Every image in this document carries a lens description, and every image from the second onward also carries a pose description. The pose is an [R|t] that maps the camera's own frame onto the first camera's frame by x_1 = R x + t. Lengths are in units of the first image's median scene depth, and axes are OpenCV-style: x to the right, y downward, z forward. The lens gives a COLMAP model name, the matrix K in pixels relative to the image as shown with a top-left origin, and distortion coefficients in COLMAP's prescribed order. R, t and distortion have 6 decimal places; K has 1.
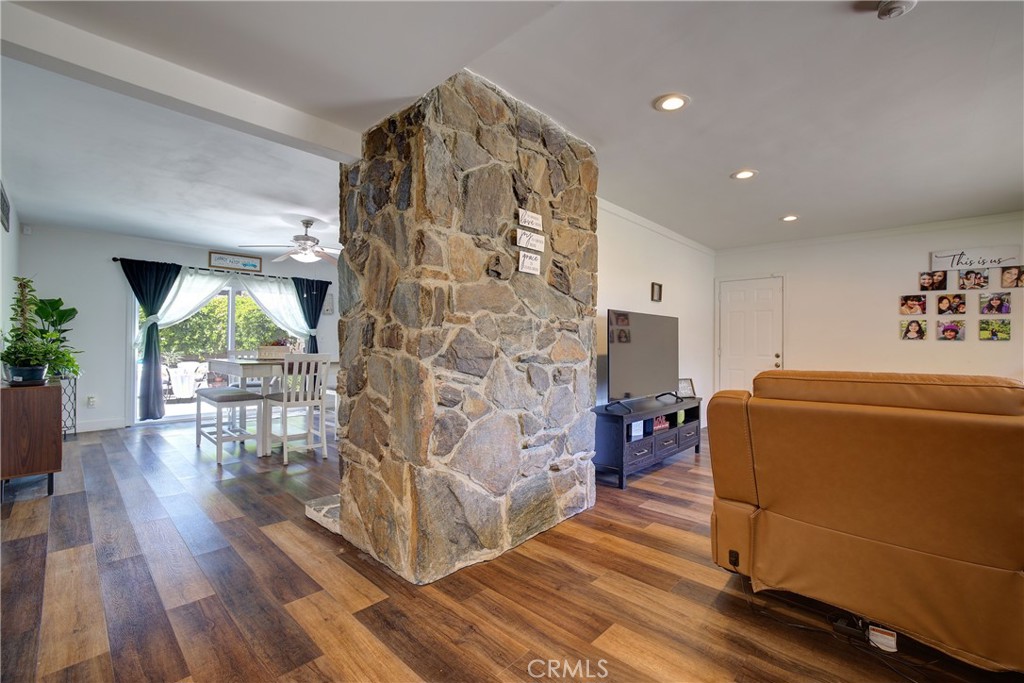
lens RADIAL K [[437.0, 0, 518.0], [0, 437.0, 340.6], [0, 0, 1]] dist [-0.048556, 0.016141]
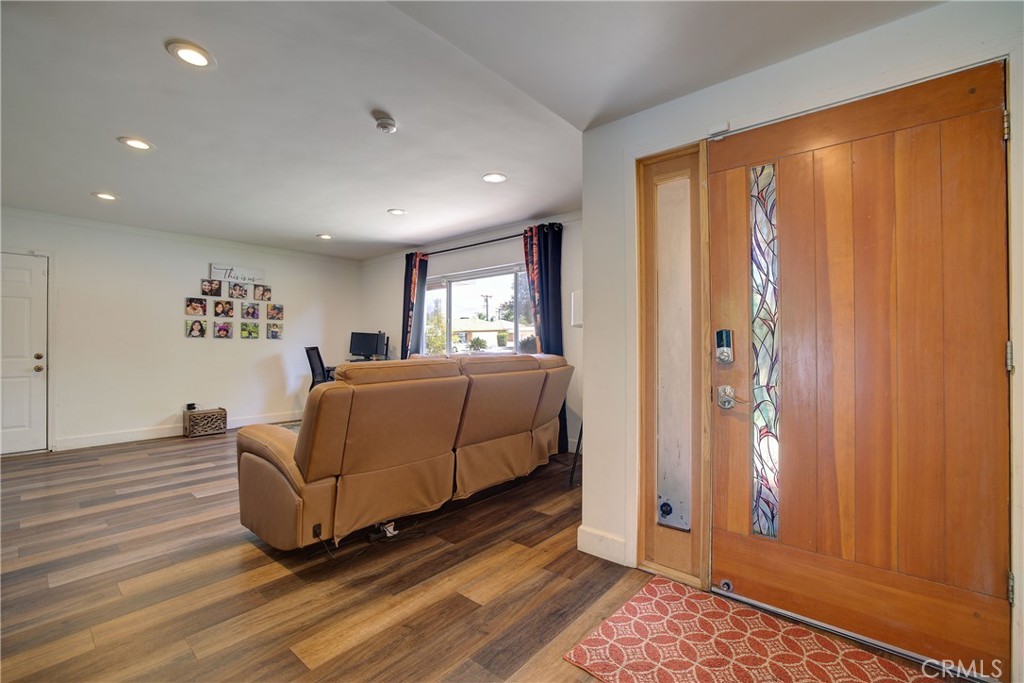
lens RADIAL K [[437.0, 0, 518.0], [0, 437.0, 340.6], [0, 0, 1]] dist [-0.048556, 0.016141]
pose [[-0.050486, -0.001344, 0.998724, -0.264353], [-0.007114, 0.999974, 0.000986, -0.000876], [-0.998699, -0.007055, -0.050494, 0.211055]]
